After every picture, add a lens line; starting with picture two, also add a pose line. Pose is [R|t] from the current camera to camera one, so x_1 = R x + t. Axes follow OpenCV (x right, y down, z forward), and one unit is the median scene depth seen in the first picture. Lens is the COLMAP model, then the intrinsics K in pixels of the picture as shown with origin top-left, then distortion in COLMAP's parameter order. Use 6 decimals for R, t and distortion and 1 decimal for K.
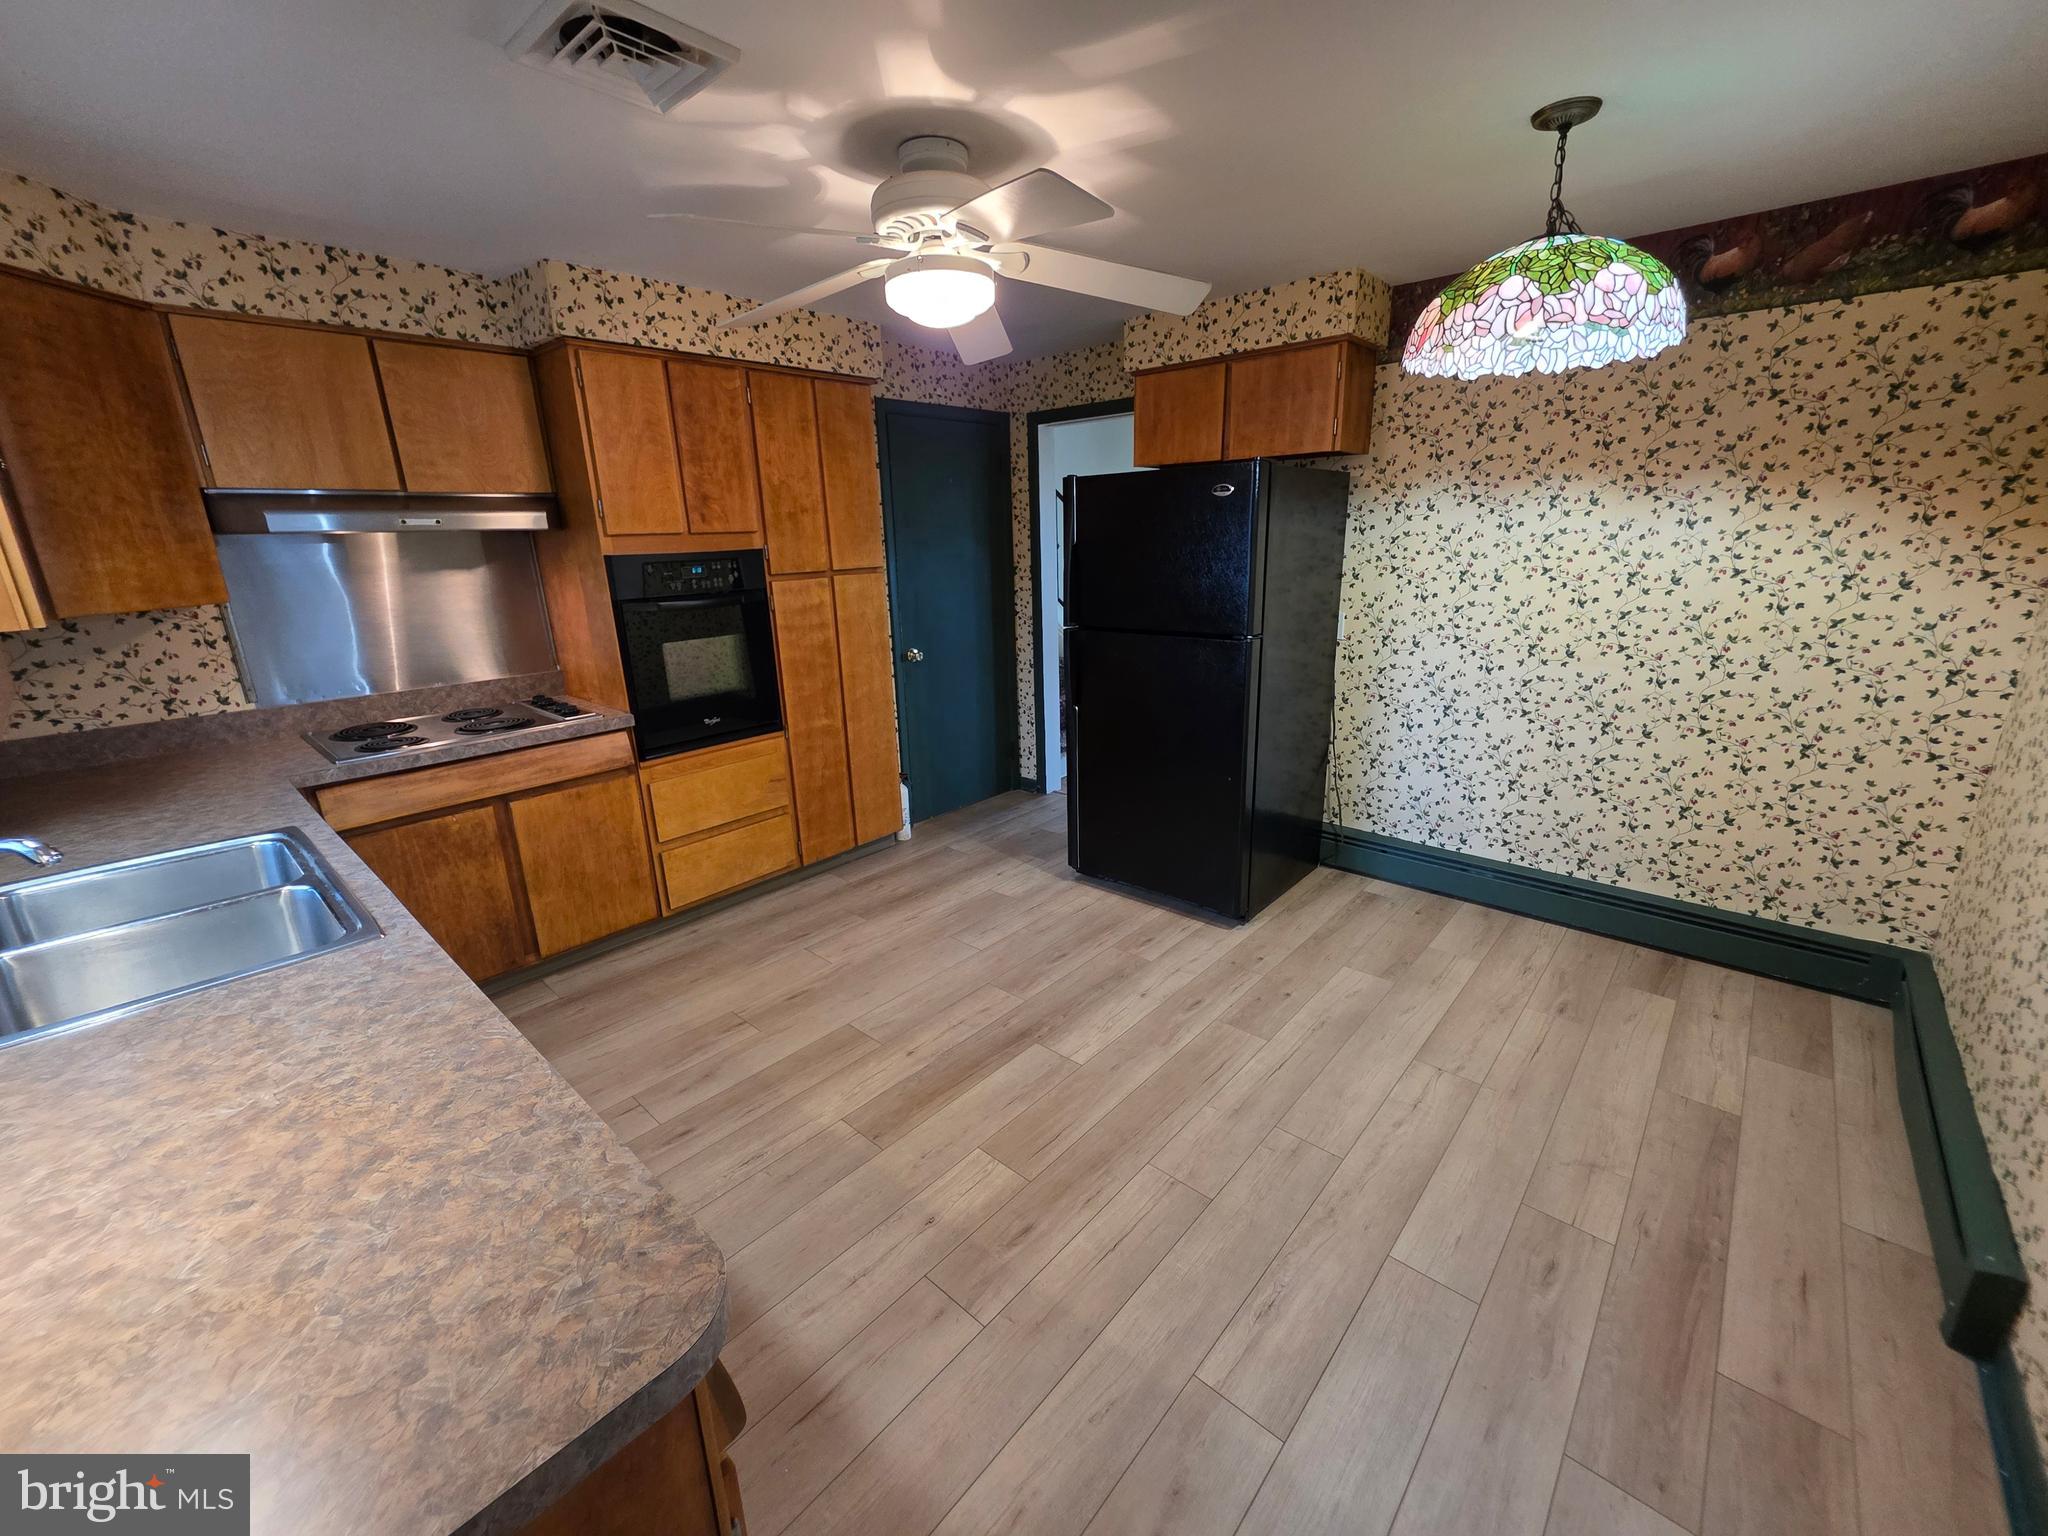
lens RADIAL K [[820.9, 0, 1028.3], [0, 820.9, 766.9], [0, 0, 1]] dist [0.002357, -0.000285]
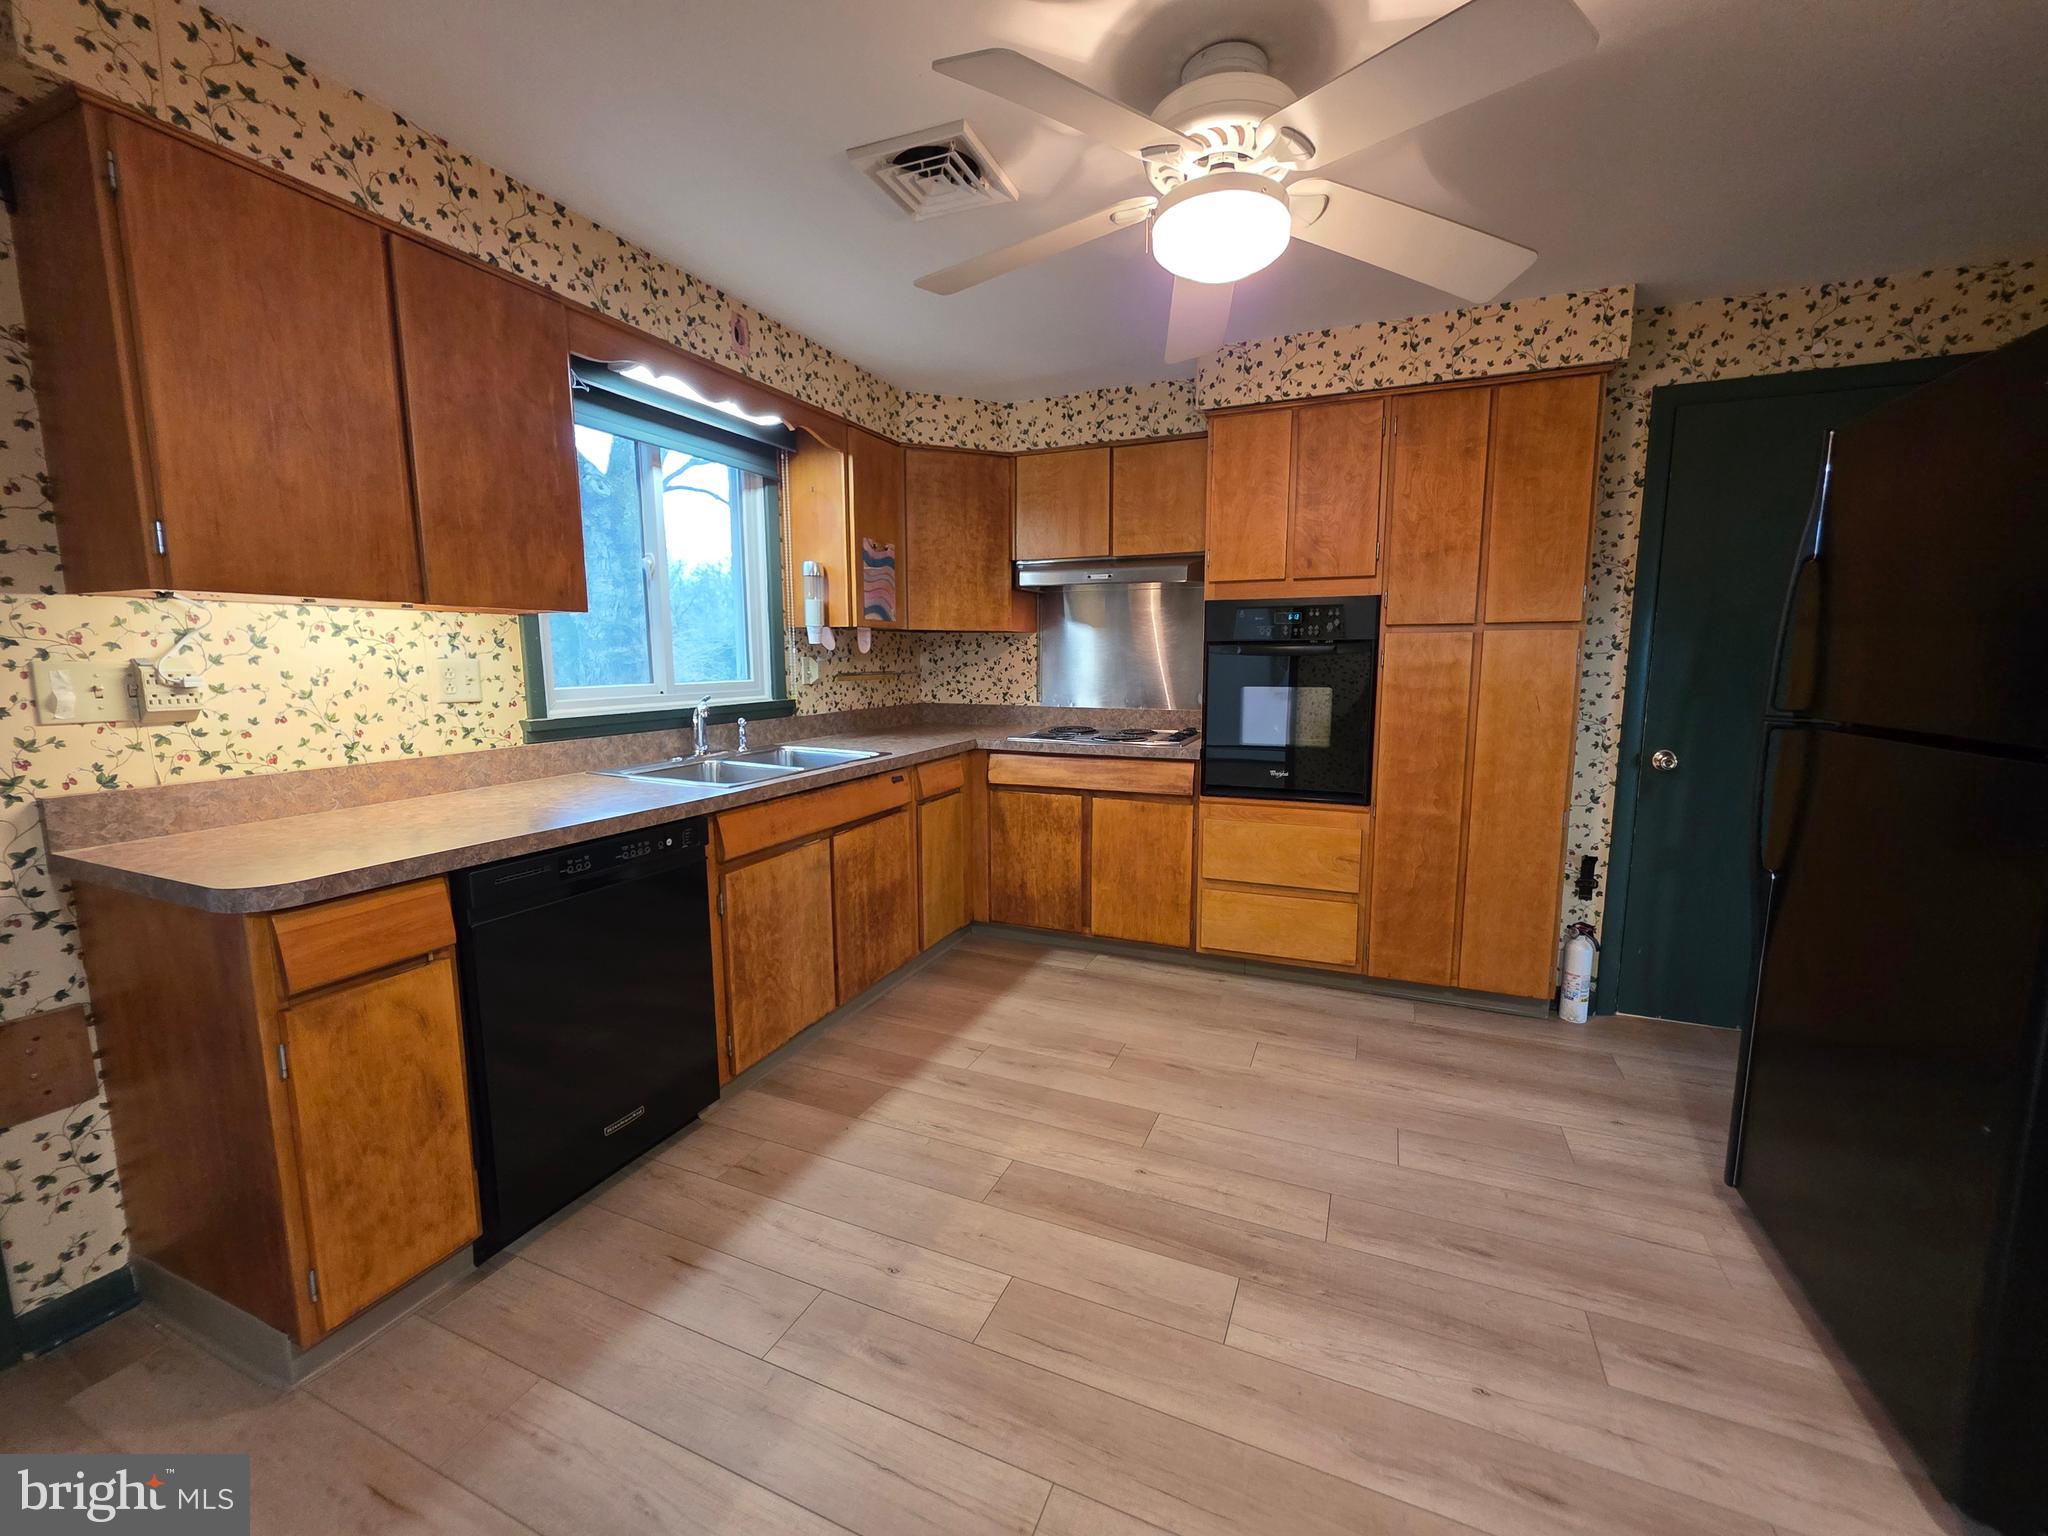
lens RADIAL K [[815.2, 0, 1026.7], [0, 815.2, 765.2], [0, 0, 1]] dist [0.003842, -0.000297]
pose [[0.322568, 0.152100, -0.934246, 0.424580], [-0.272814, 0.960060, 0.062108, -0.047040], [0.906379, 0.234842, 0.351180, 0.429107]]
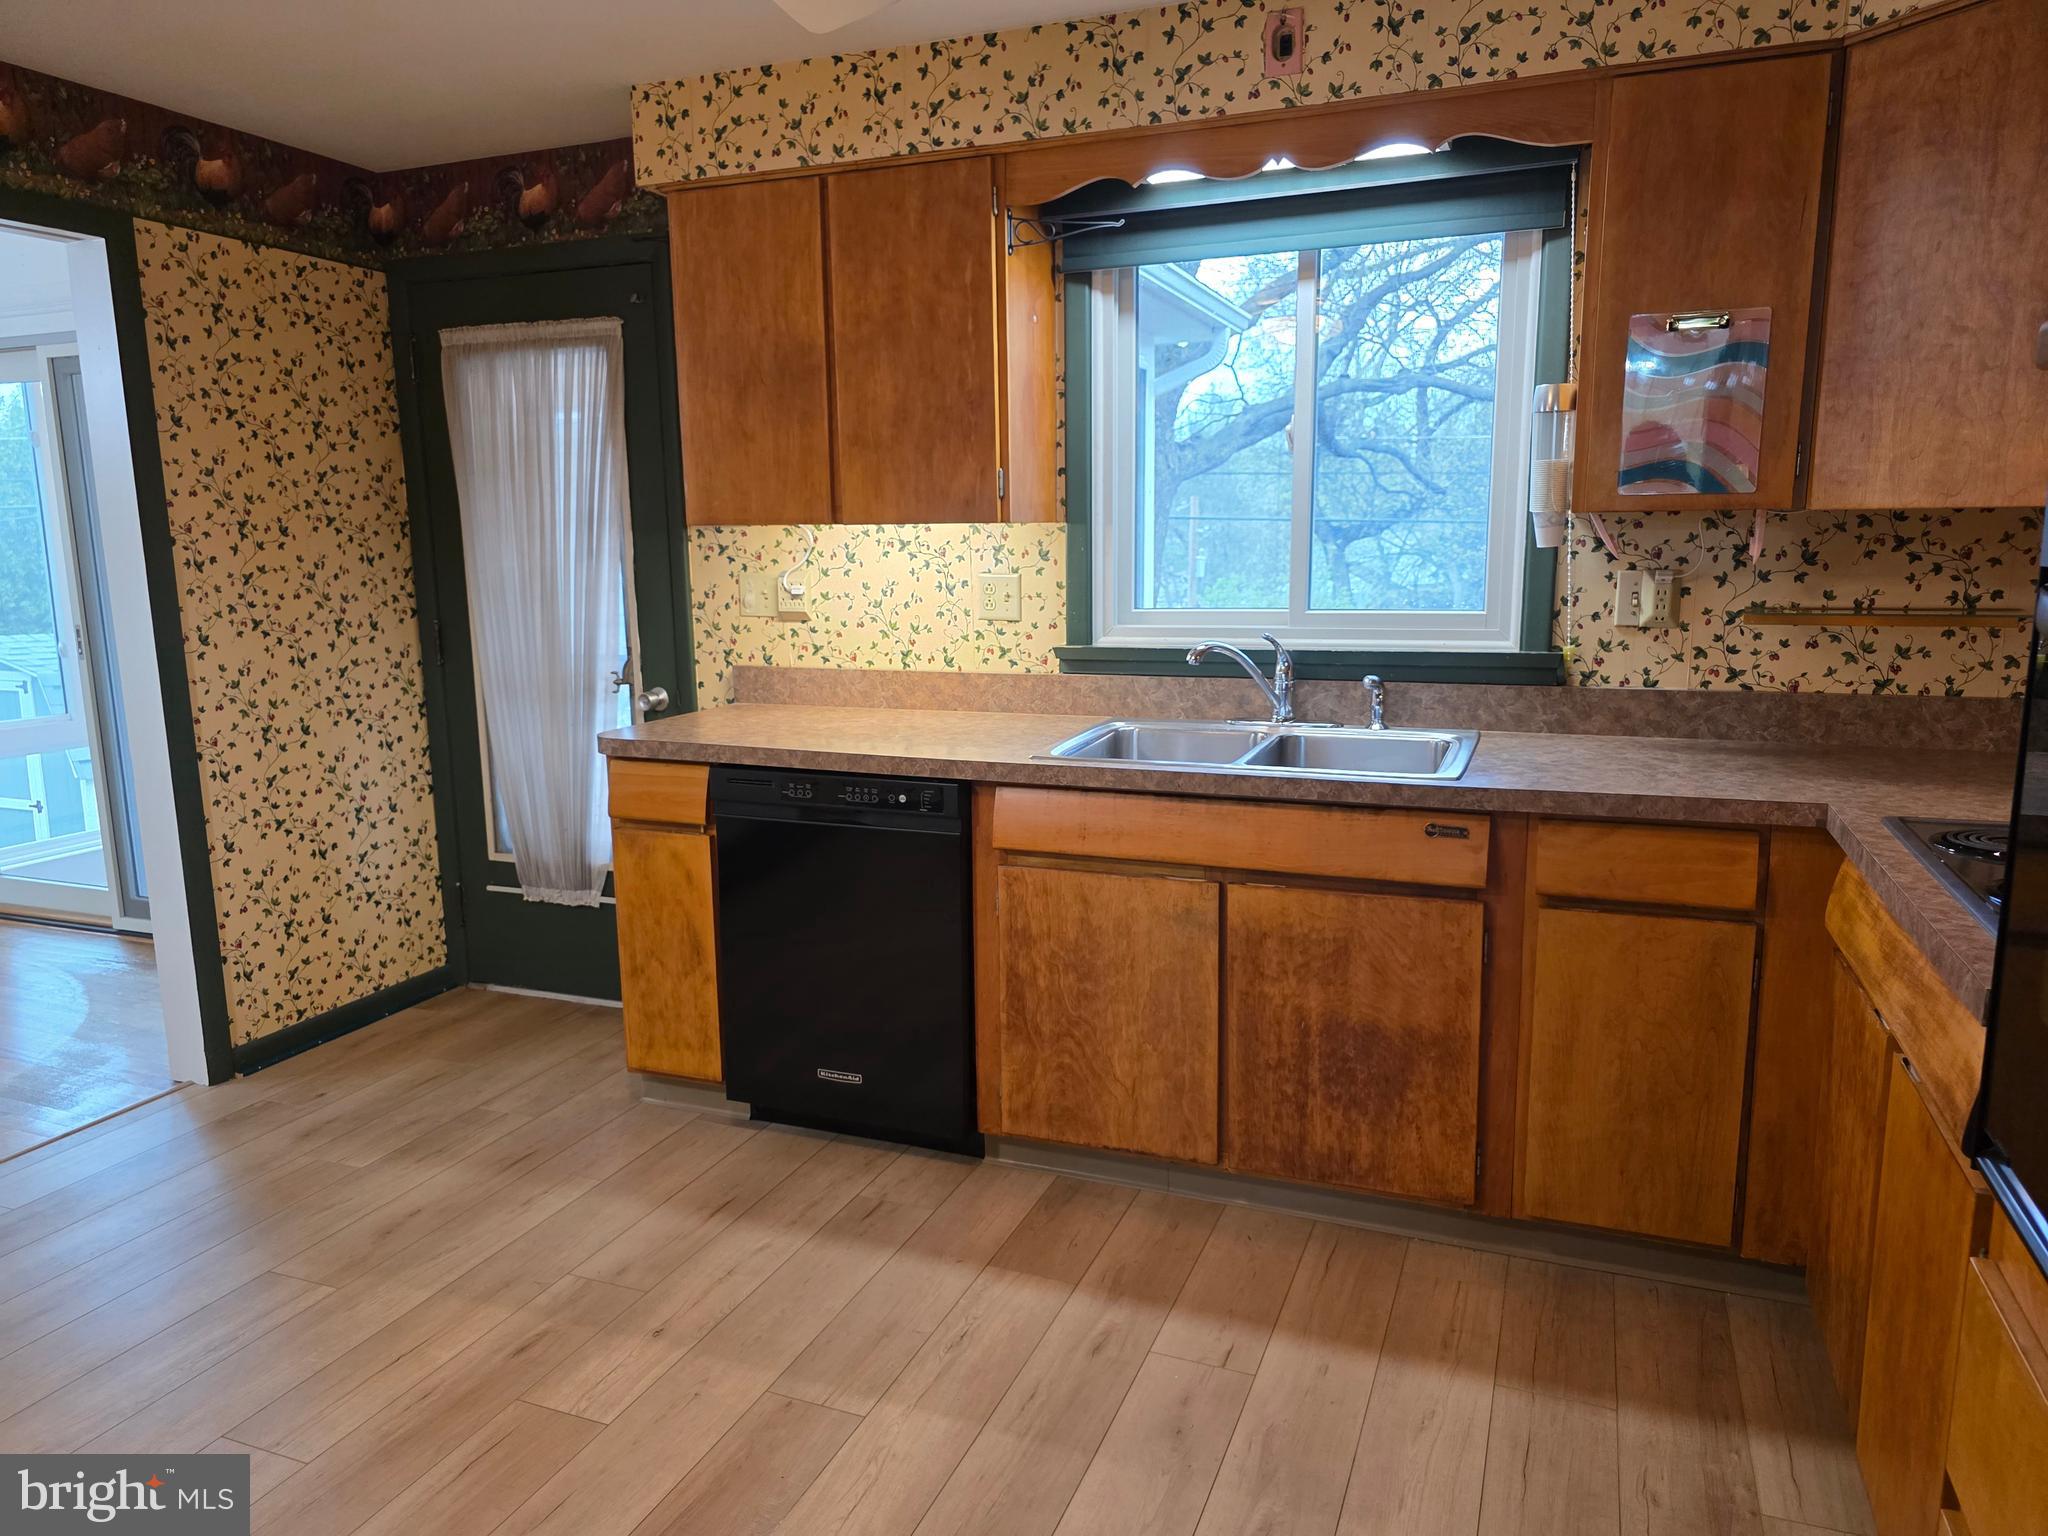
lens RADIAL K [[1389.3, 0, 1058.1], [0, 1389.3, 776.6], [0, 0, 1]] dist [0.086742, -0.100359]
pose [[-0.933503, 0.093412, -0.346189, -0.044463], [-0.069520, 0.900001, 0.430308, -0.298619], [0.351766, 0.425761, -0.833660, 1.239533]]
